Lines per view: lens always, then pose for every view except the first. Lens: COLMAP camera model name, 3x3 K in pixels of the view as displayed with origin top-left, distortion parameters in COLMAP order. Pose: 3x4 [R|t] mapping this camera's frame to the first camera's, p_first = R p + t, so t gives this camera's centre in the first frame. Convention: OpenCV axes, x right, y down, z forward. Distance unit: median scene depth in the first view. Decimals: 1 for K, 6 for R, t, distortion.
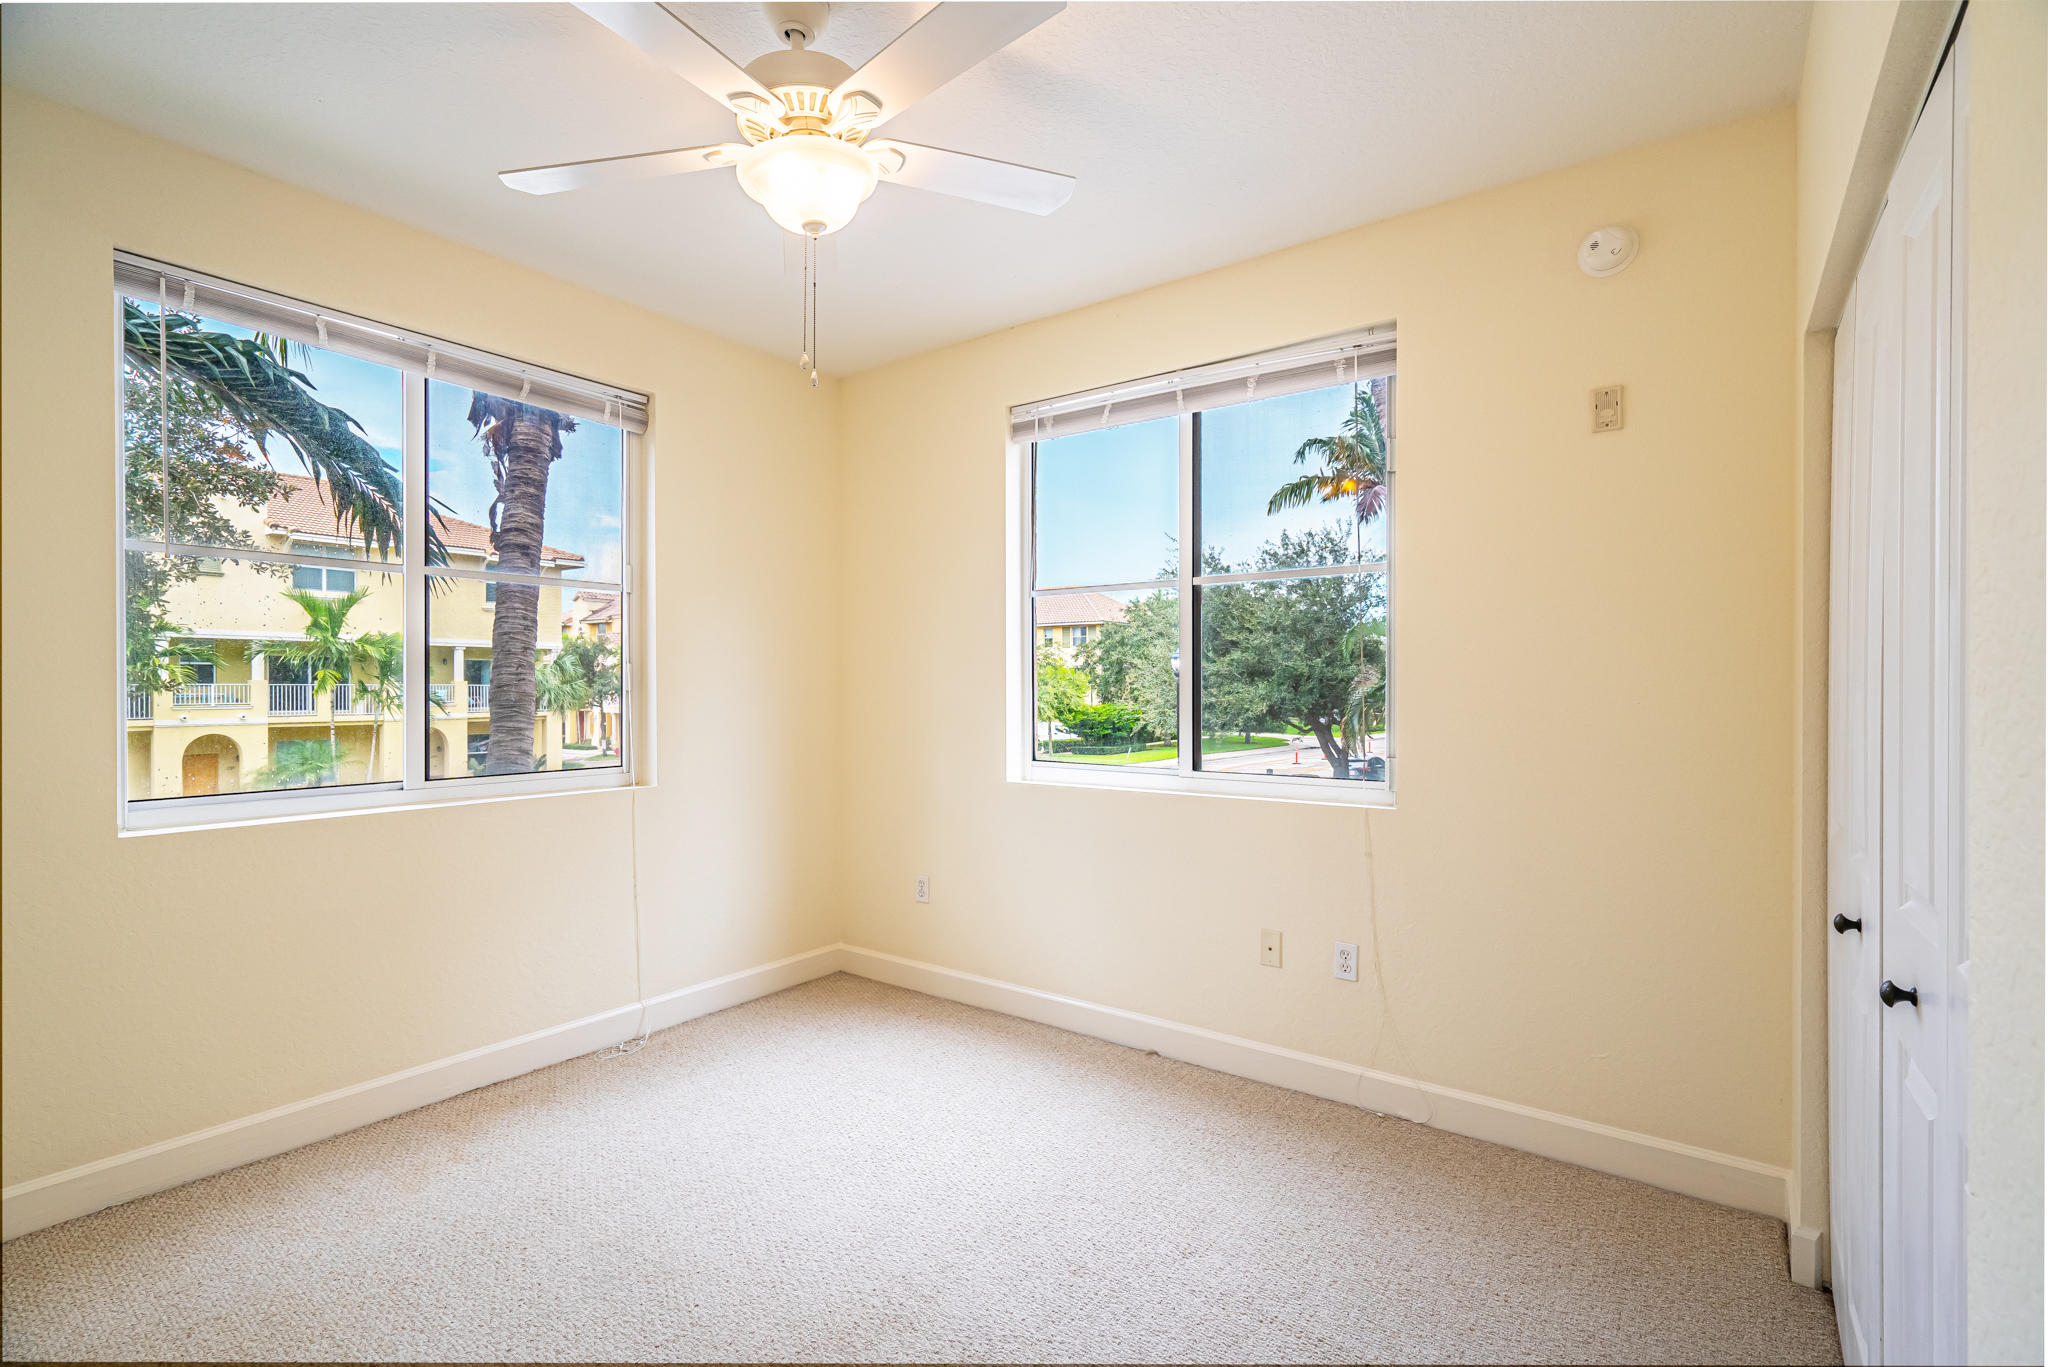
lens RADIAL K [[931.4, 0, 1026.0], [0, 931.4, 687.8], [0, 0, 1]] dist [-0.002774, 0.000475]
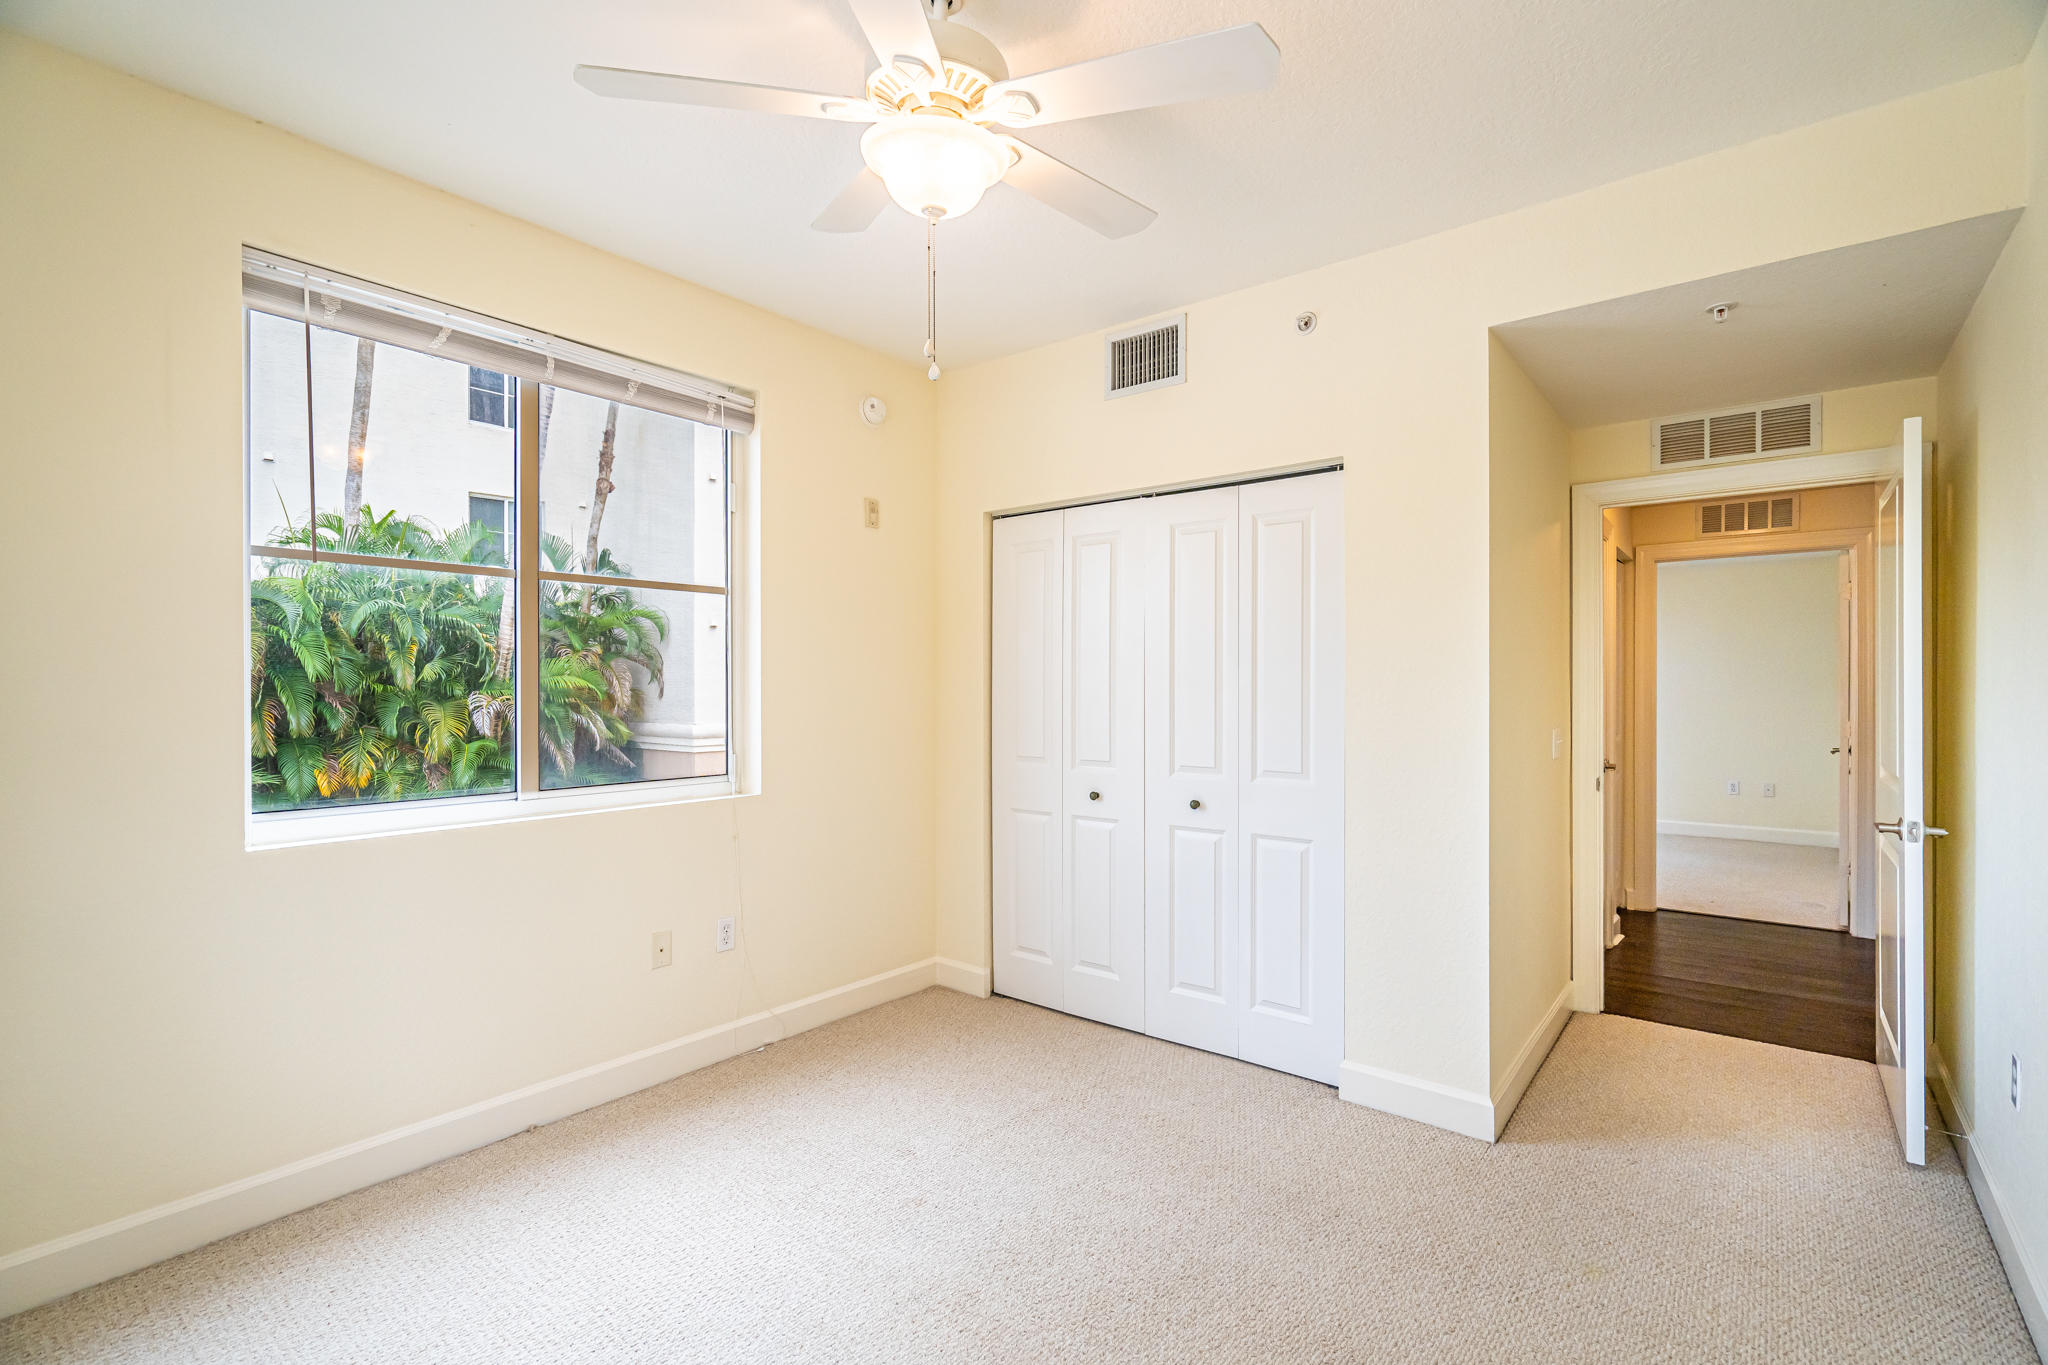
lens RADIAL K [[931.4, 0, 1026.0], [0, 931.4, 686.8], [0, 0, 1]] dist [-0.002774, 0.000475]
pose [[0.039316, -0.001645, 0.999225, -0.768875], [0.001540, 0.999998, 0.001586, -0.011406], [-0.999226, 0.001476, 0.039319, 0.575981]]
